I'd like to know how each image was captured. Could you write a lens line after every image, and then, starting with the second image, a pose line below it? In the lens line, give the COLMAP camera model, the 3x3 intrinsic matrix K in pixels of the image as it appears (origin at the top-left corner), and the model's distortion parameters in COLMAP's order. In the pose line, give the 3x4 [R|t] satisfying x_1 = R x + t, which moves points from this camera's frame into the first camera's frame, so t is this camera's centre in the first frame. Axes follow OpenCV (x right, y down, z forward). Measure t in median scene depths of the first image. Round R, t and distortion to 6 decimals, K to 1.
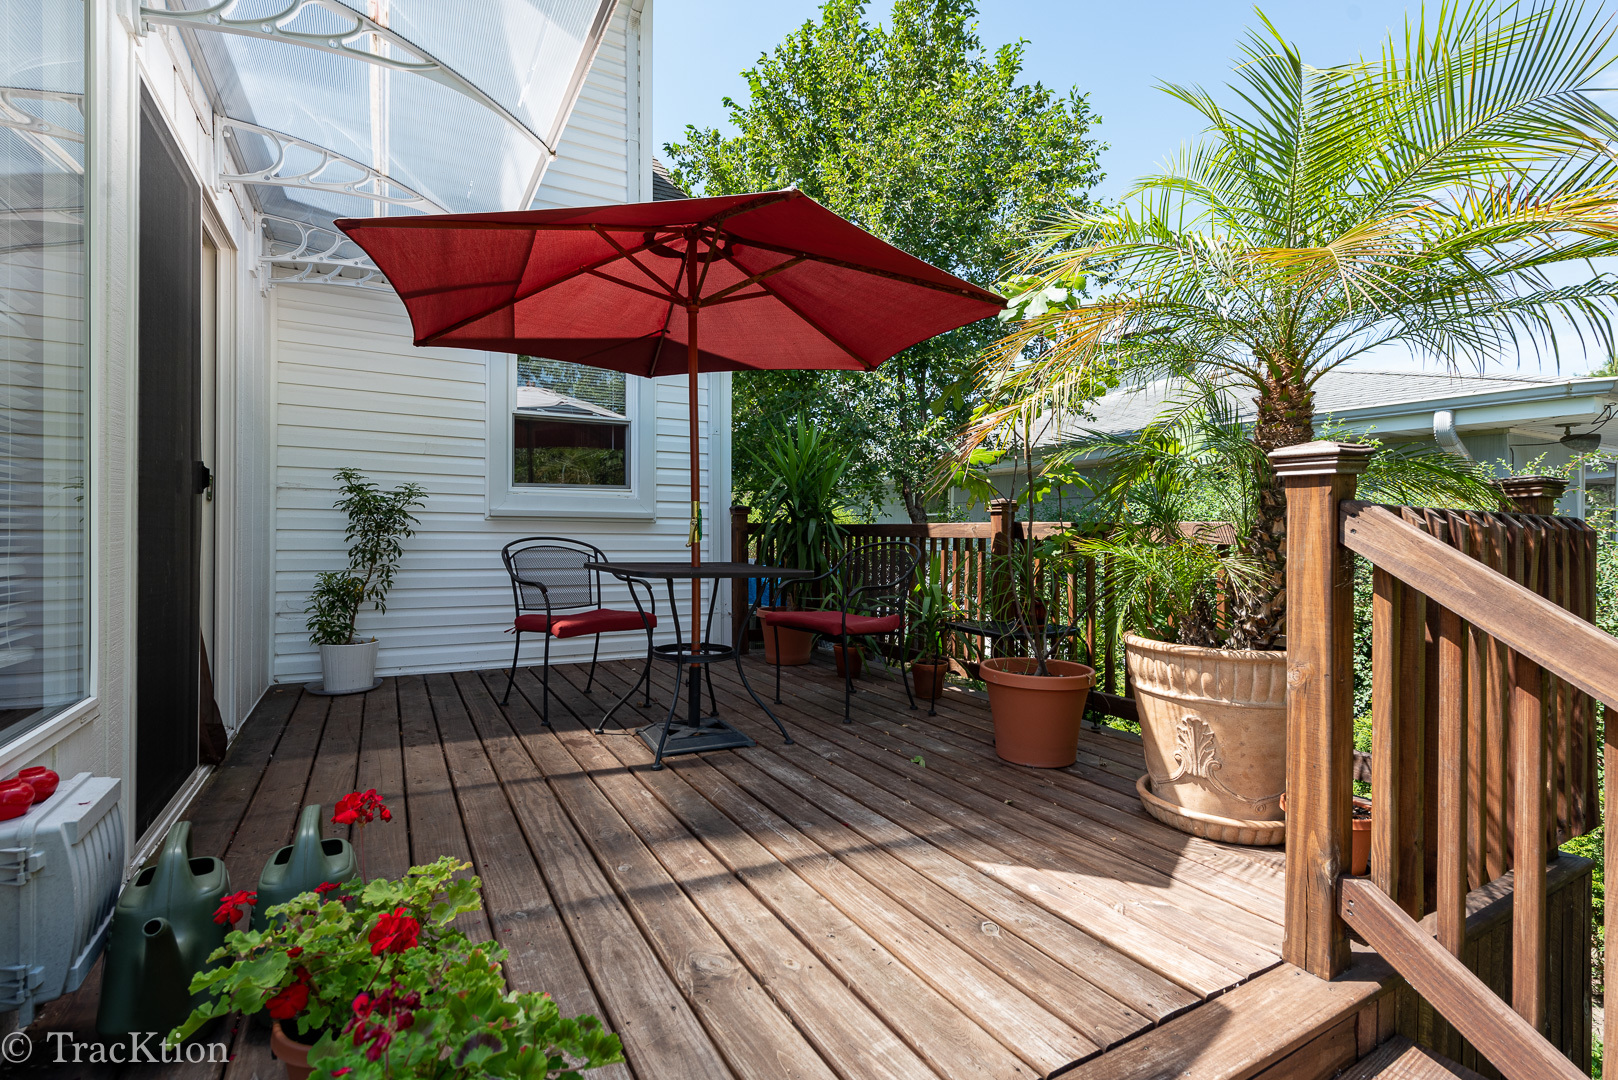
lens RADIAL K [[760.7, 0, 818.8], [0, 760.7, 537.3], [0, 0, 1]] dist [0.001040, -0.000025]
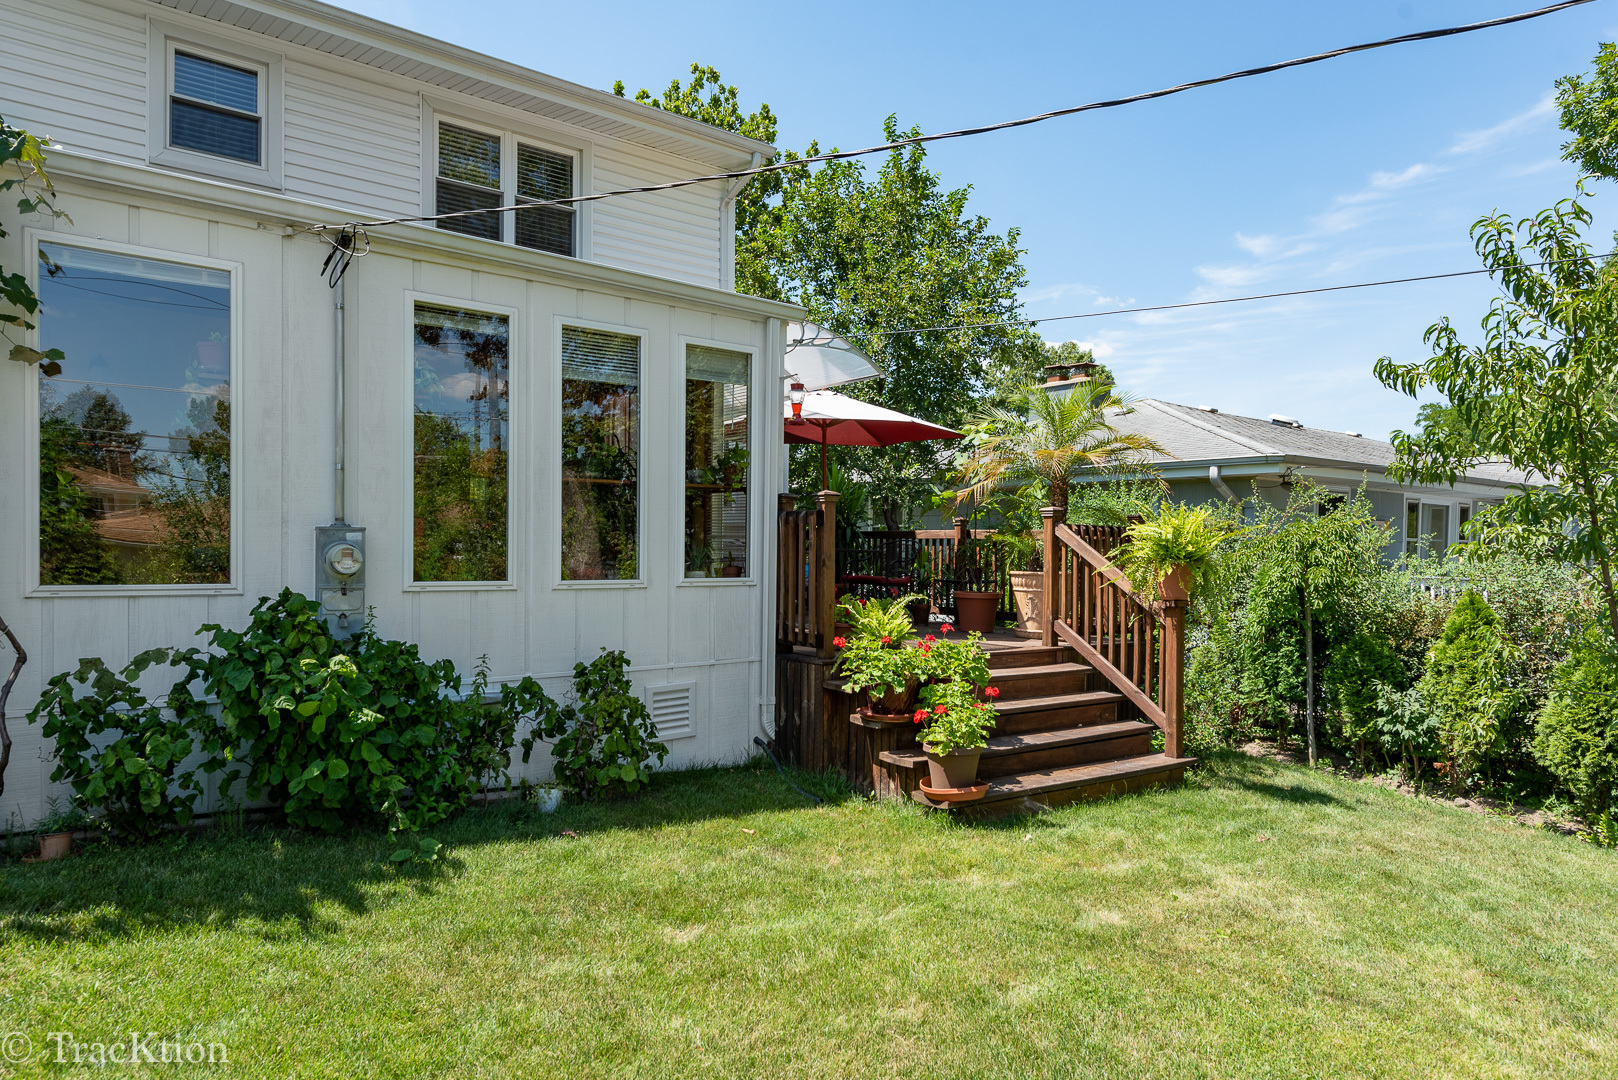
lens RADIAL K [[1023.6, 0, 806.5], [0, 1023.6, 540.4], [0, 0, 1]] dist [-0.001206, 0.000324]
pose [[0.993141, 0.007194, 0.116705, -0.412815], [-0.005854, 0.999913, -0.011822, 0.036115], [-0.116780, 0.011058, 0.993096, -1.405824]]
